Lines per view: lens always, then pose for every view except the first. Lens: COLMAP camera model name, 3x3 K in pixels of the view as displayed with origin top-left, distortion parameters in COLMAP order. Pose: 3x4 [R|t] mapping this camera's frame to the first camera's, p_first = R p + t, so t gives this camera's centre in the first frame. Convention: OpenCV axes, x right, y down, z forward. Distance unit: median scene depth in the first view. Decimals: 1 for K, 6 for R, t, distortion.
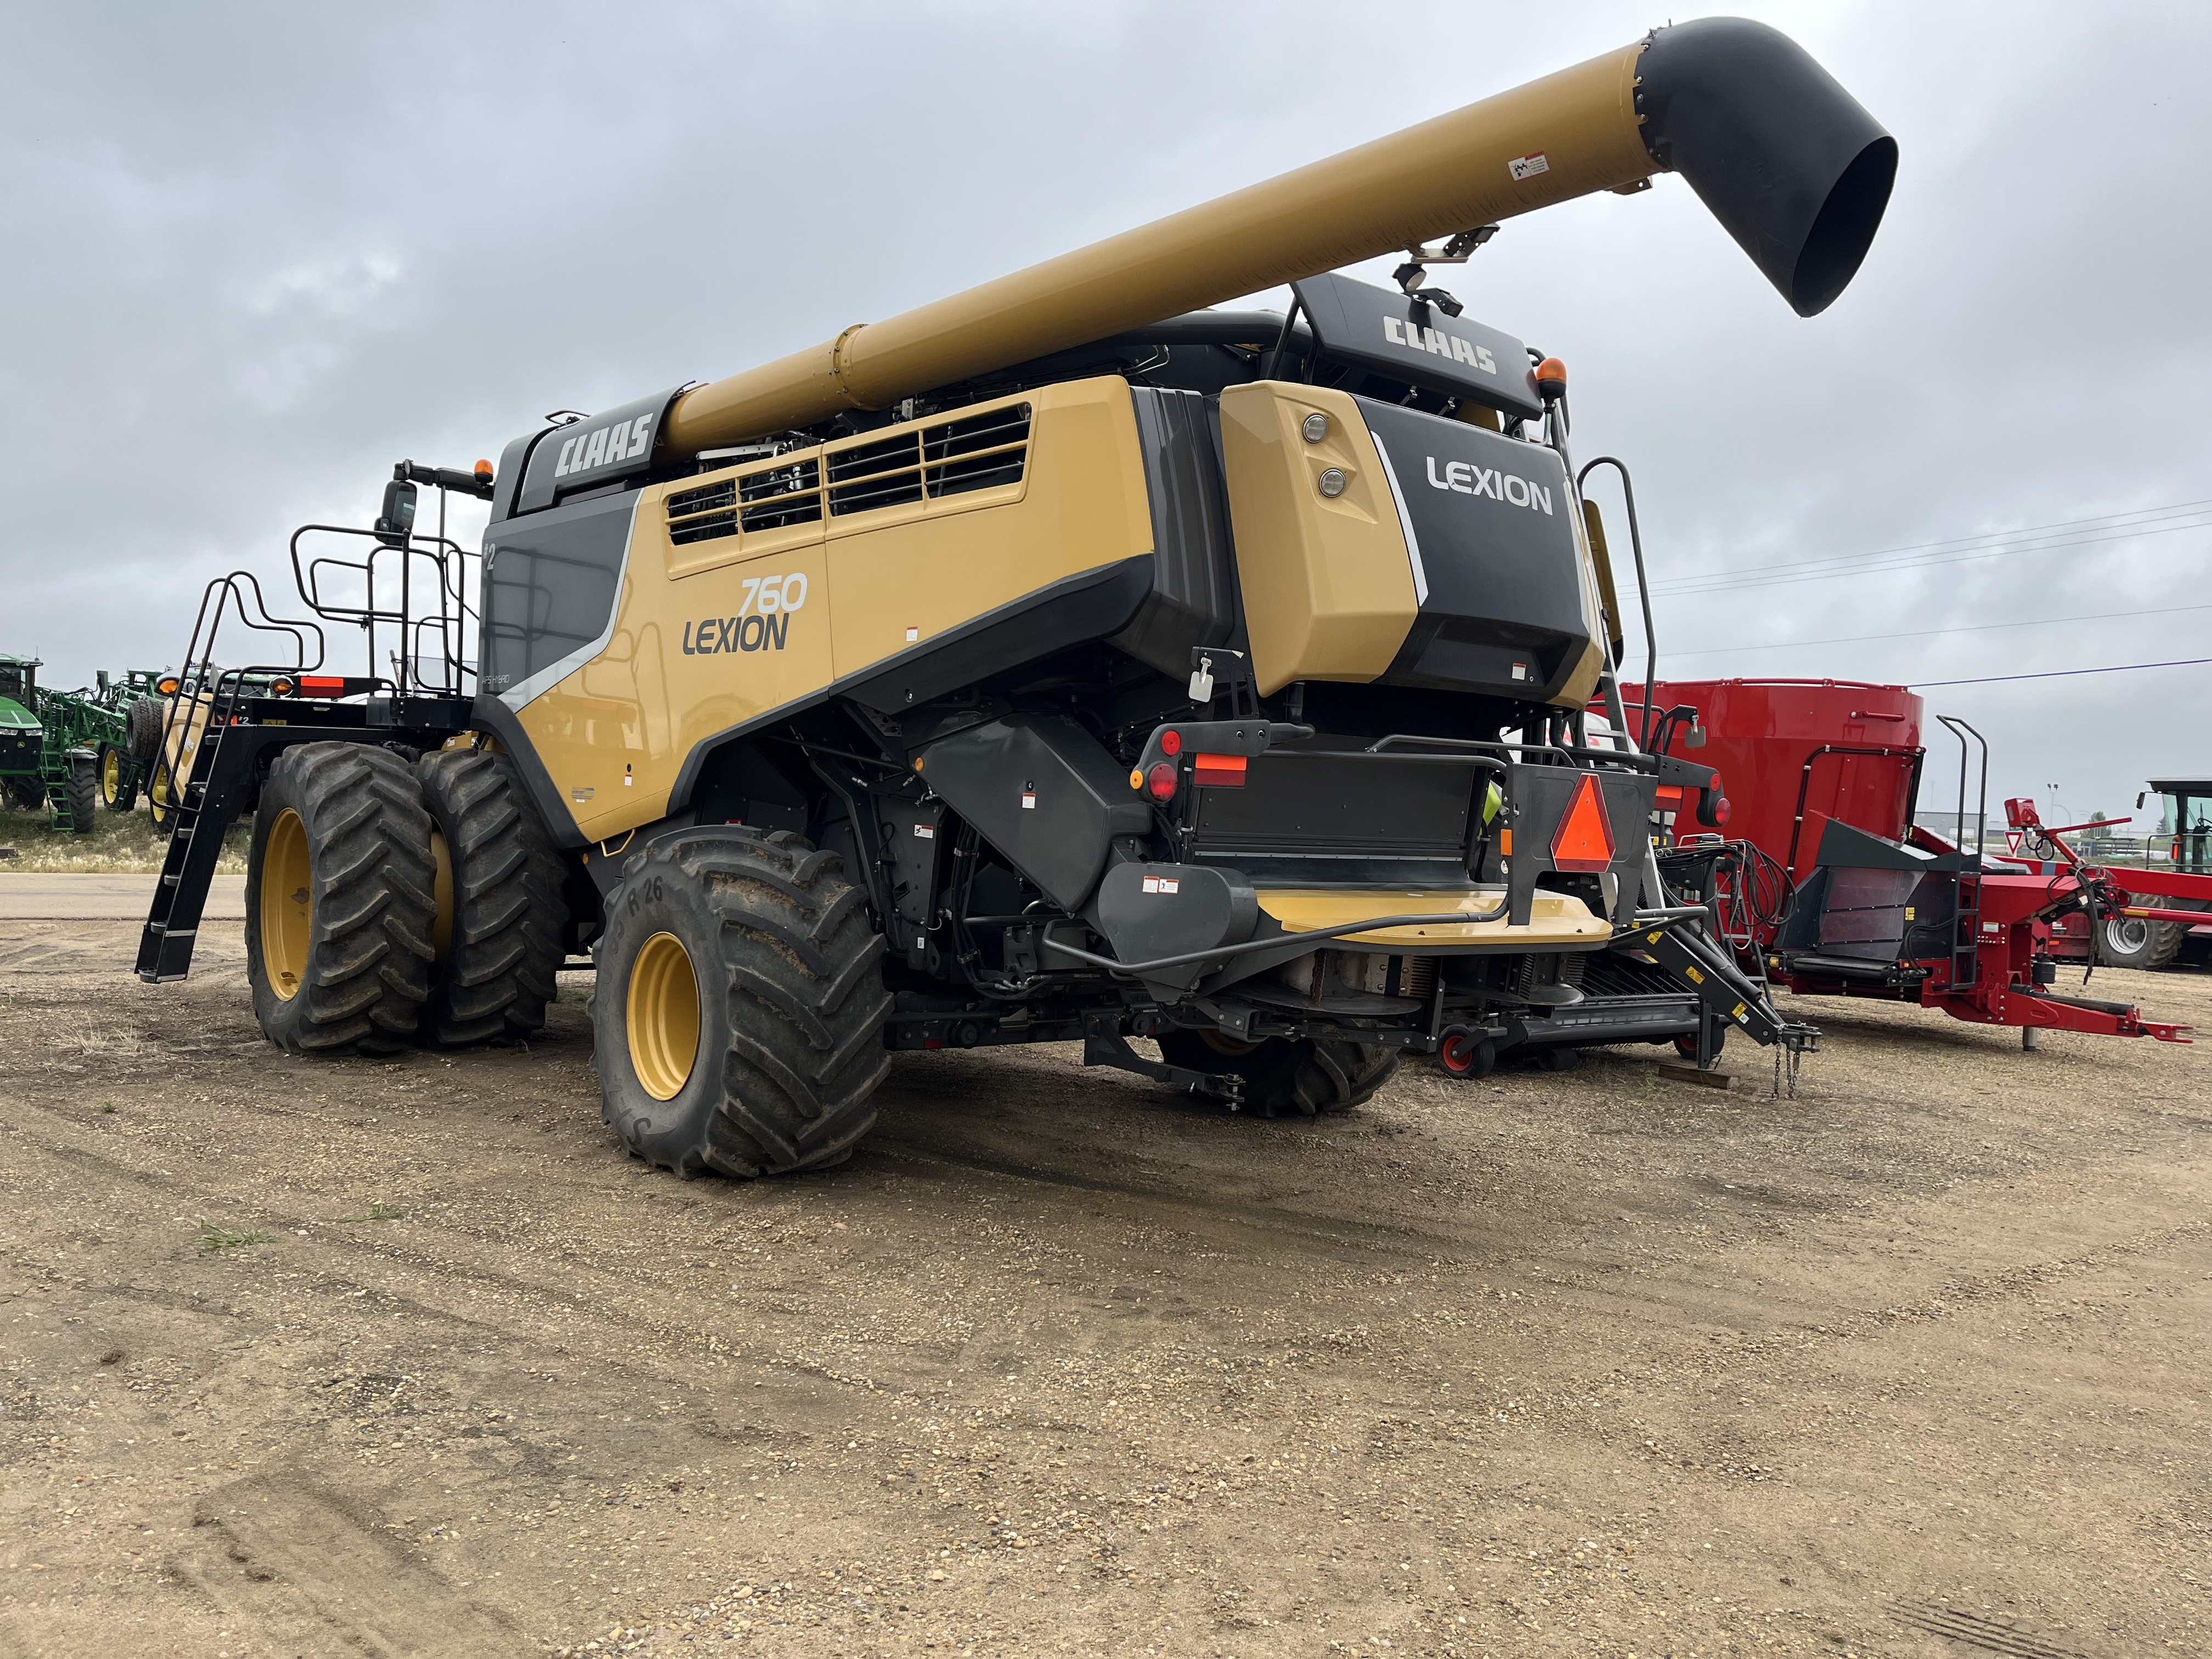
lens RADIAL K [[1603.6, 0, 1106.0], [0, 1603.6, 829.5], [0, 0, 1]] dist [0.064279, 0.000457]
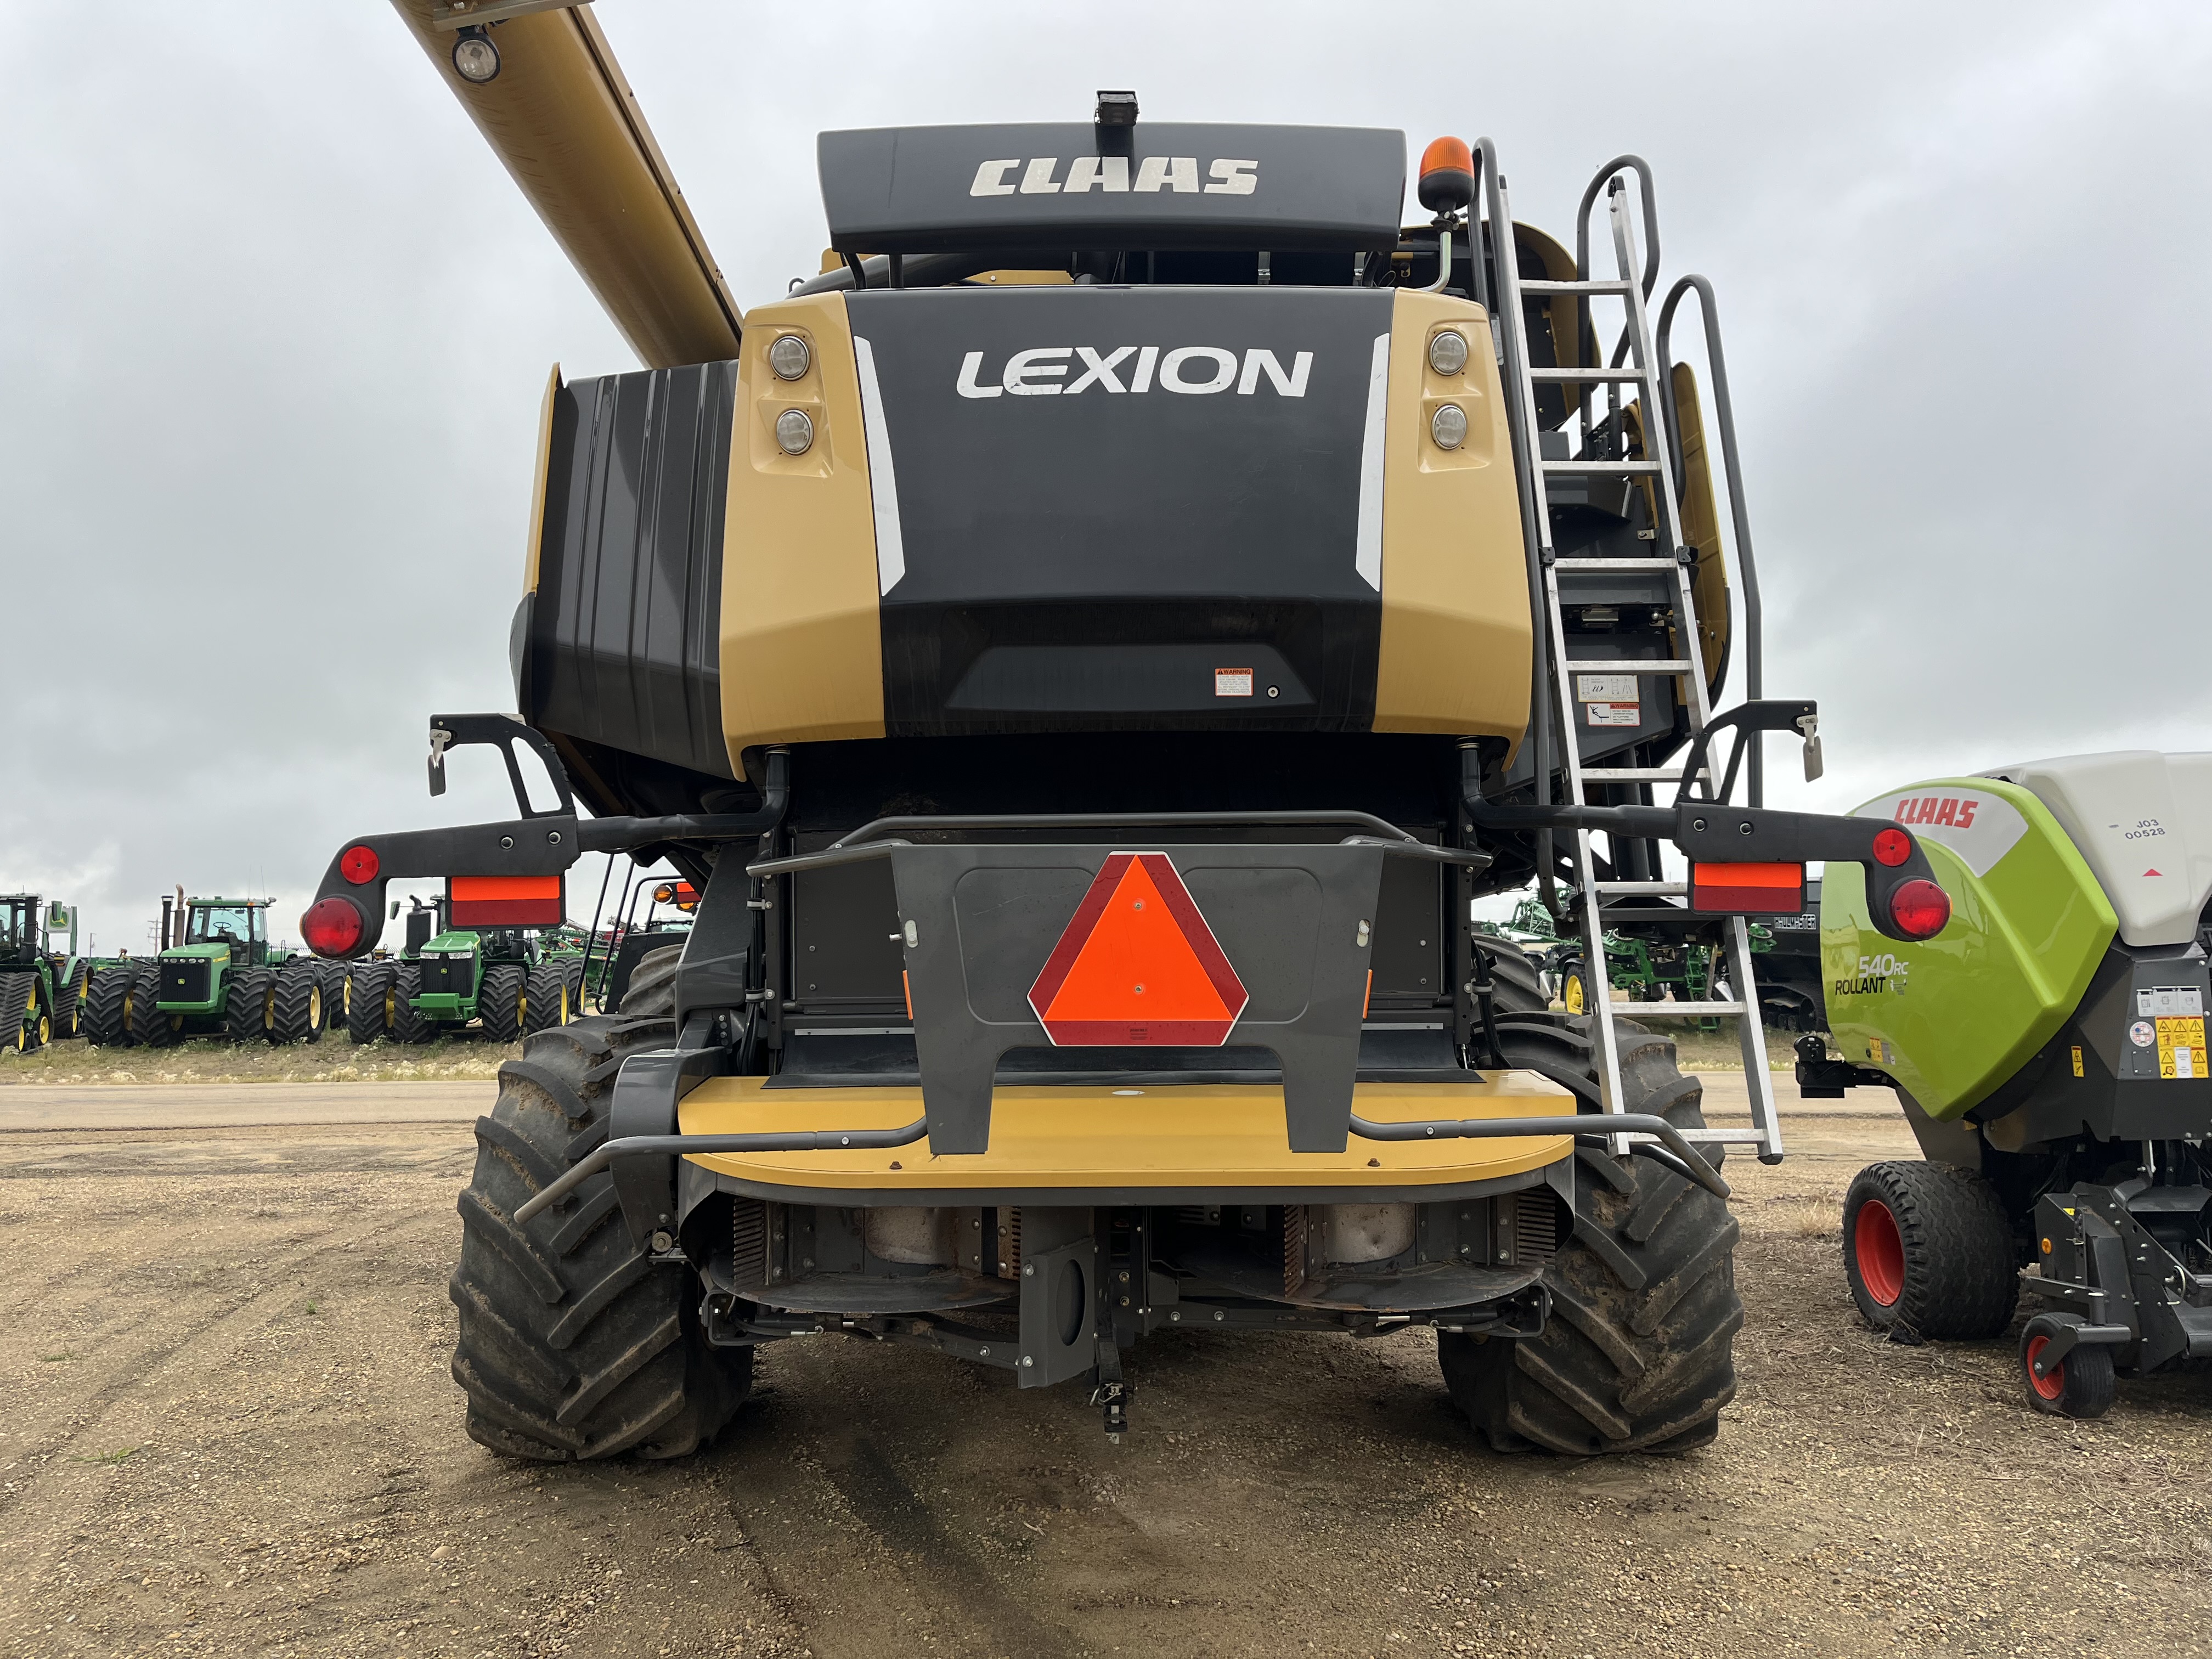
lens RADIAL K [[1603.6, 0, 1106.0], [0, 1603.6, 829.5], [0, 0, 1]] dist [0.064279, 0.000457]
pose [[0.792205, -0.106845, -0.600829, 0.564095], [0.037660, 0.991237, -0.126615, 0.020910], [0.609091, 0.077677, 0.789287, 0.558265]]
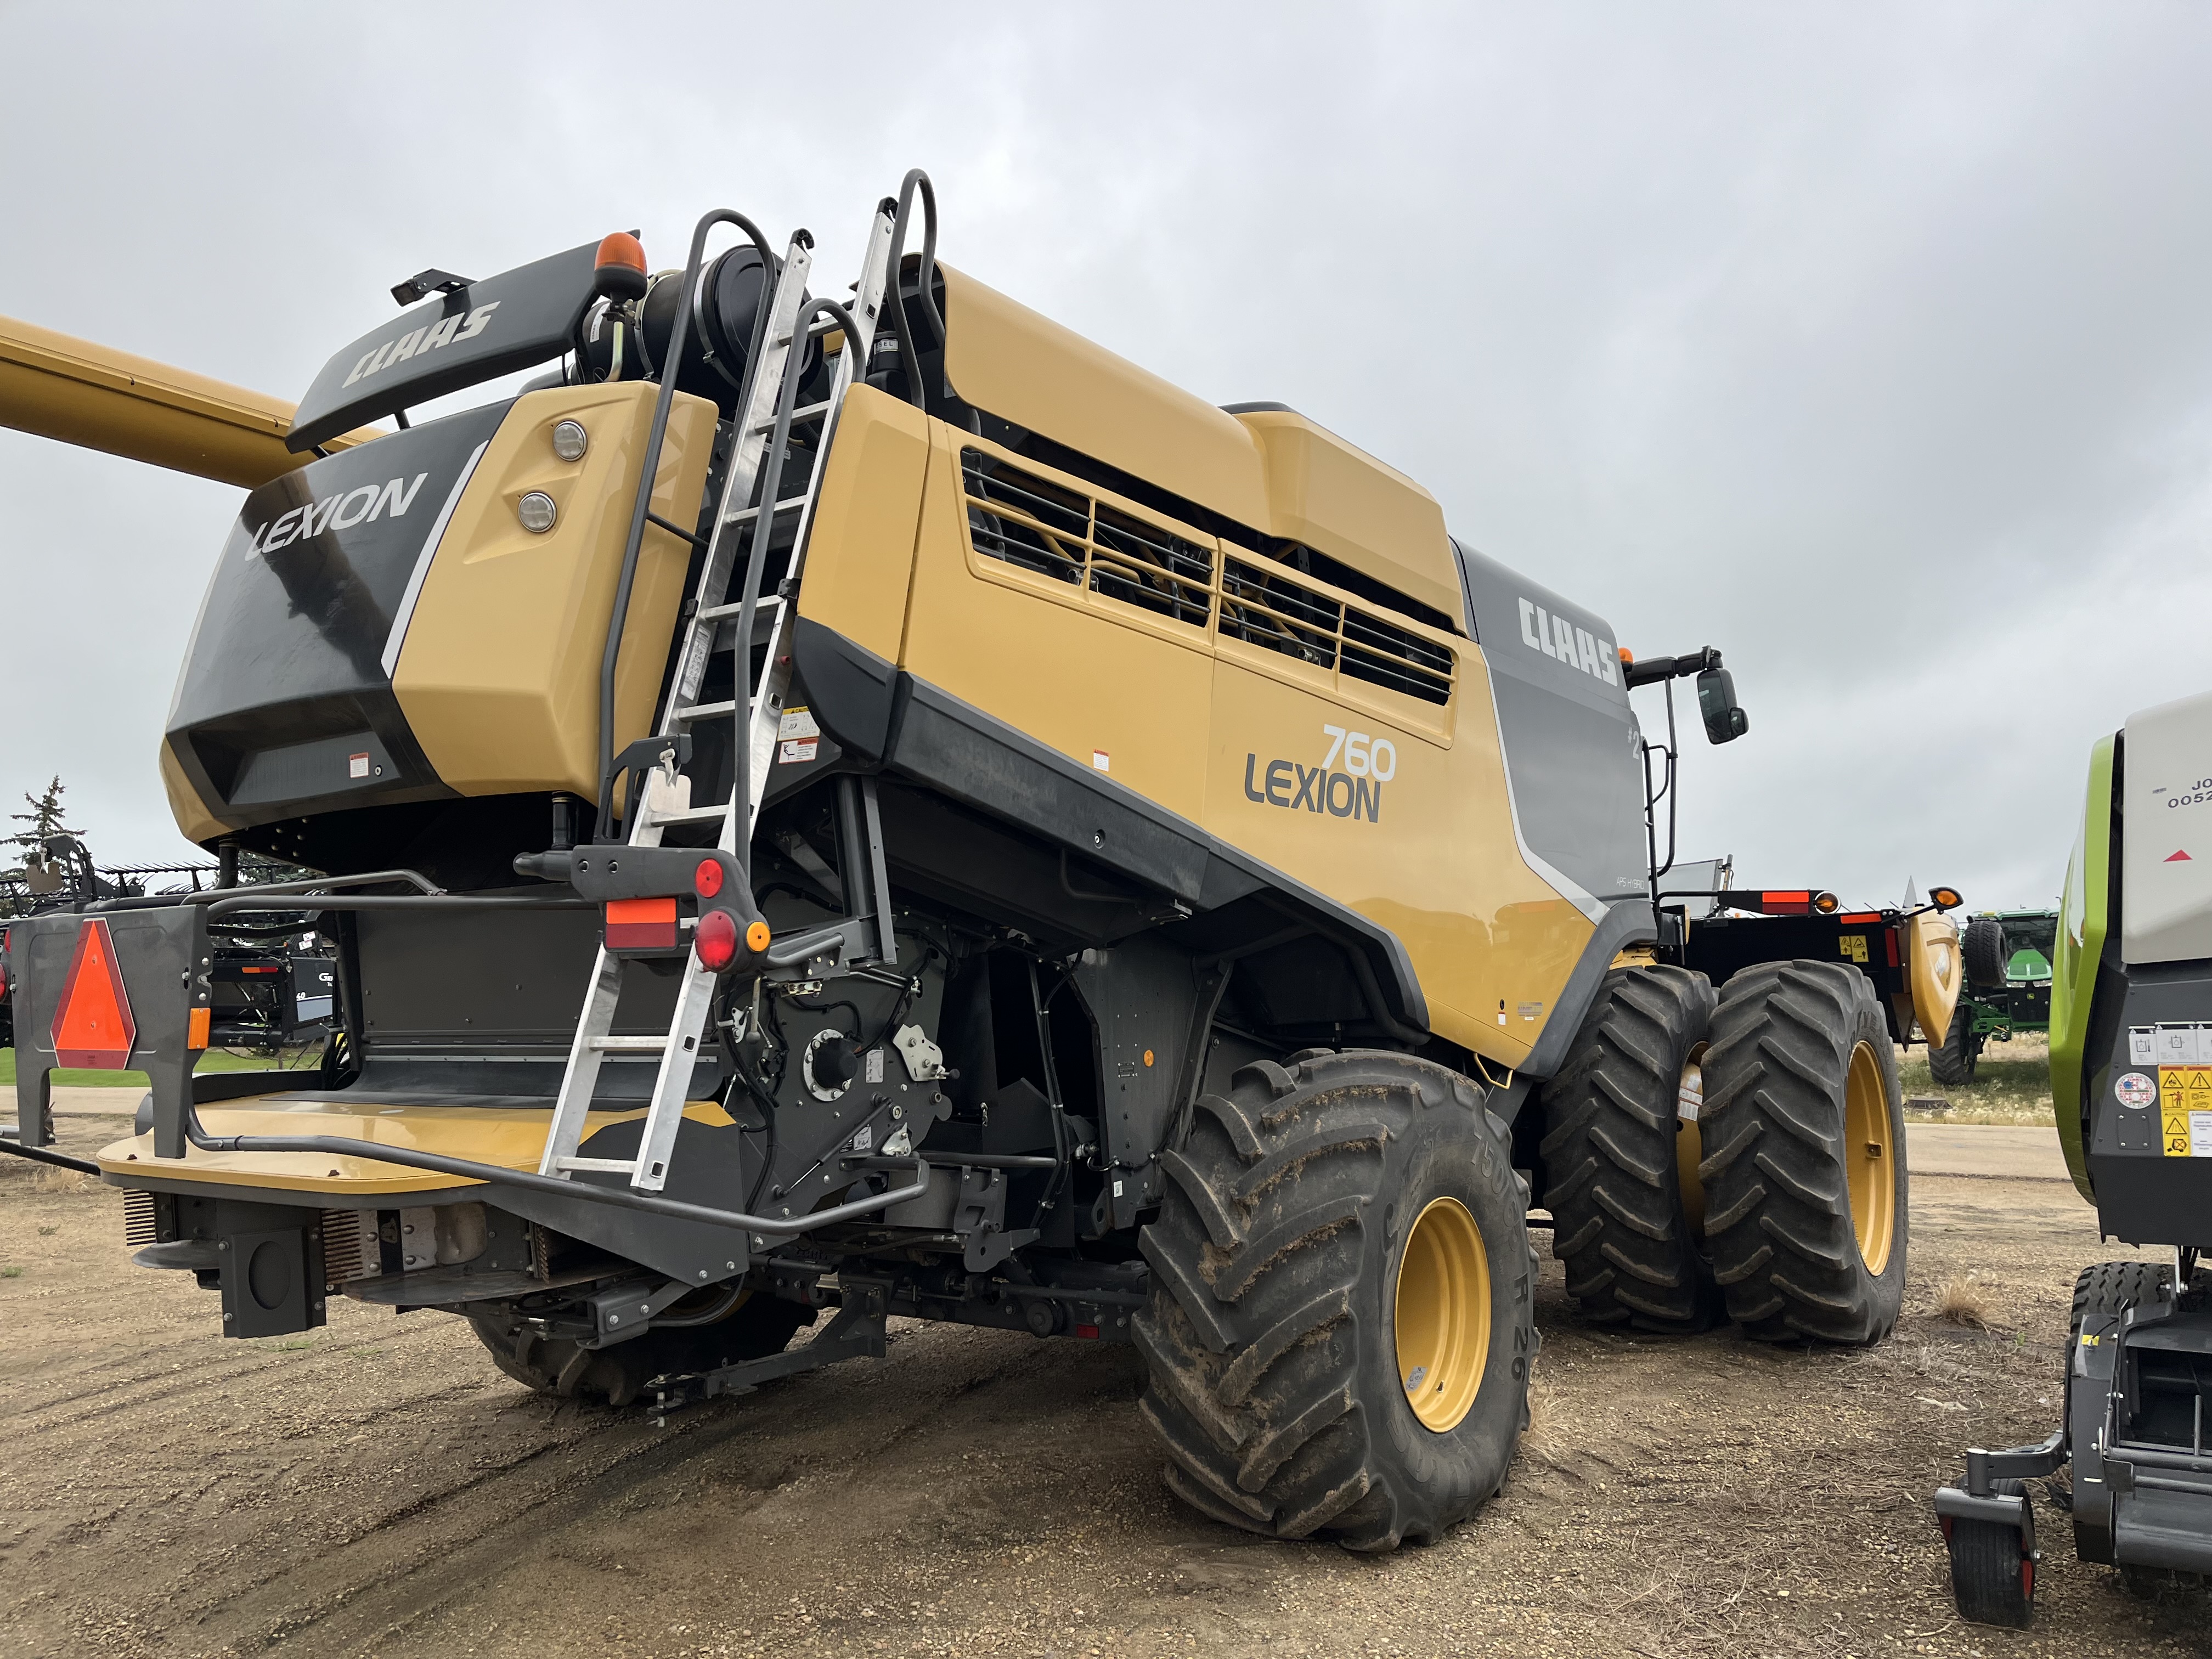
lens RADIAL K [[1670.8, 0, 1106.0], [0, 1670.8, 861.0], [0, 0, 1]] dist [0.057820, 0.000401]
pose [[0.295806, -0.136824, -0.945398, 1.020461], [0.011674, 0.990133, -0.139646, 0.041156], [0.955177, 0.030272, 0.294485, 1.122005]]
